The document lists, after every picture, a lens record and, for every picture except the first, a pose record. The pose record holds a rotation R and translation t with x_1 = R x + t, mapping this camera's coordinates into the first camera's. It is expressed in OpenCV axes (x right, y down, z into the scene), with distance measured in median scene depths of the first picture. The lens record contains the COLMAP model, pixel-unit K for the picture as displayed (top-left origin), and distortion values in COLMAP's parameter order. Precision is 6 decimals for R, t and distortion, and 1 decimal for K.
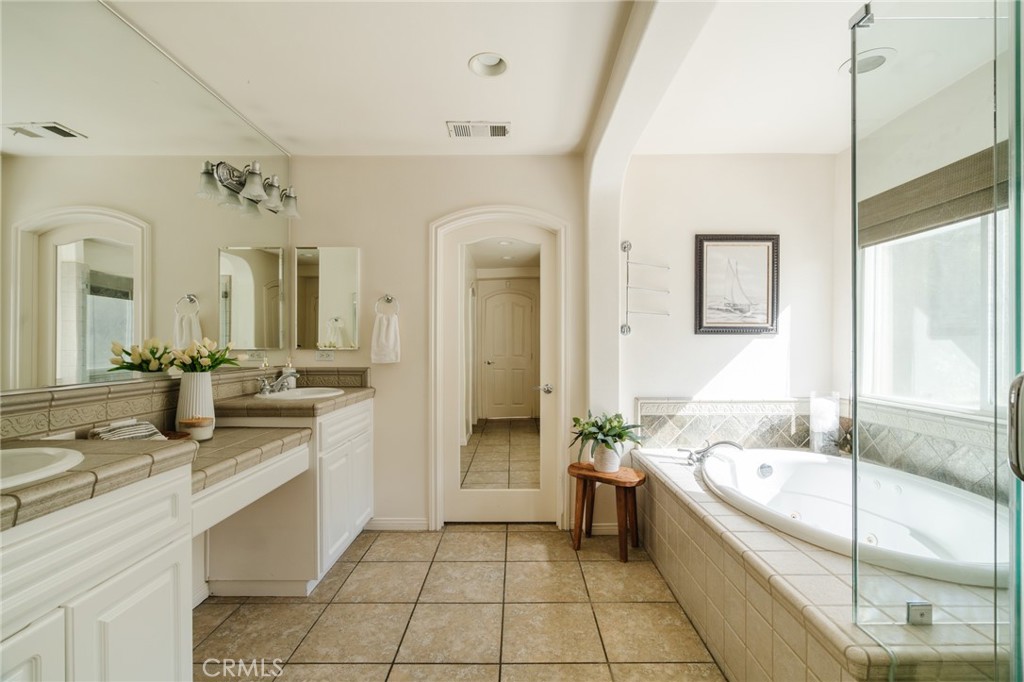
lens RADIAL K [[465.1, 0, 511.0], [0, 465.1, 343.9], [0, 0, 1]] dist [-0.011842, 0.003068]
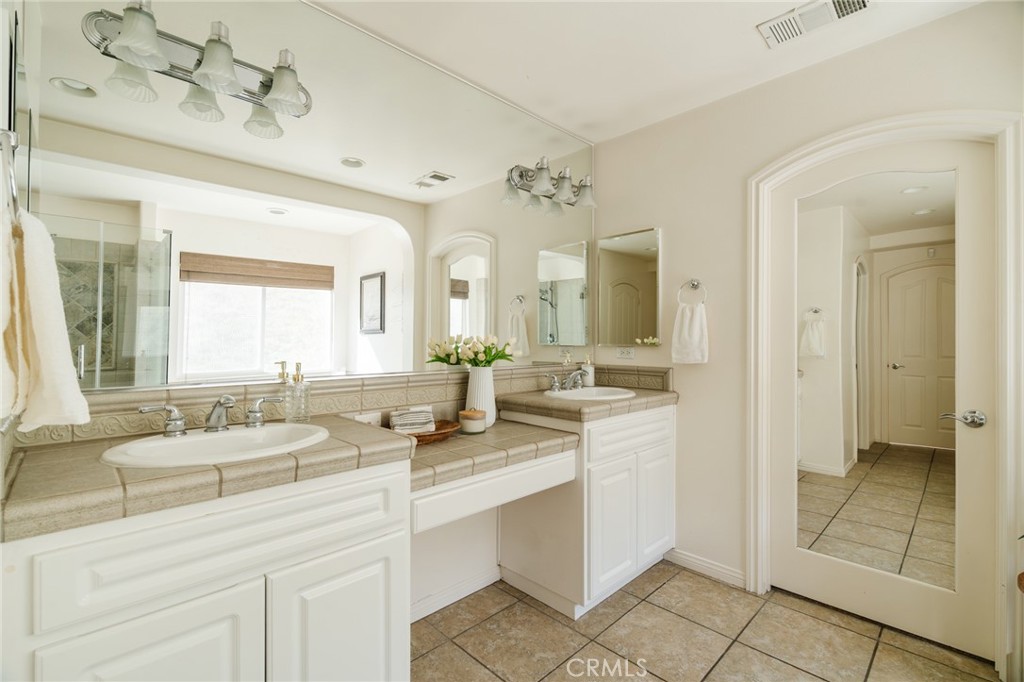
lens RADIAL K [[465.1, 0, 488.5], [0, 465.1, 337.0], [0, 0, 1]] dist [-0.011842, 0.003068]
pose [[0.701992, -0.003817, -0.712175, 0.066533], [0.000292, 0.999987, -0.005072, -0.000857], [0.712185, 0.003353, 0.701984, 0.190538]]
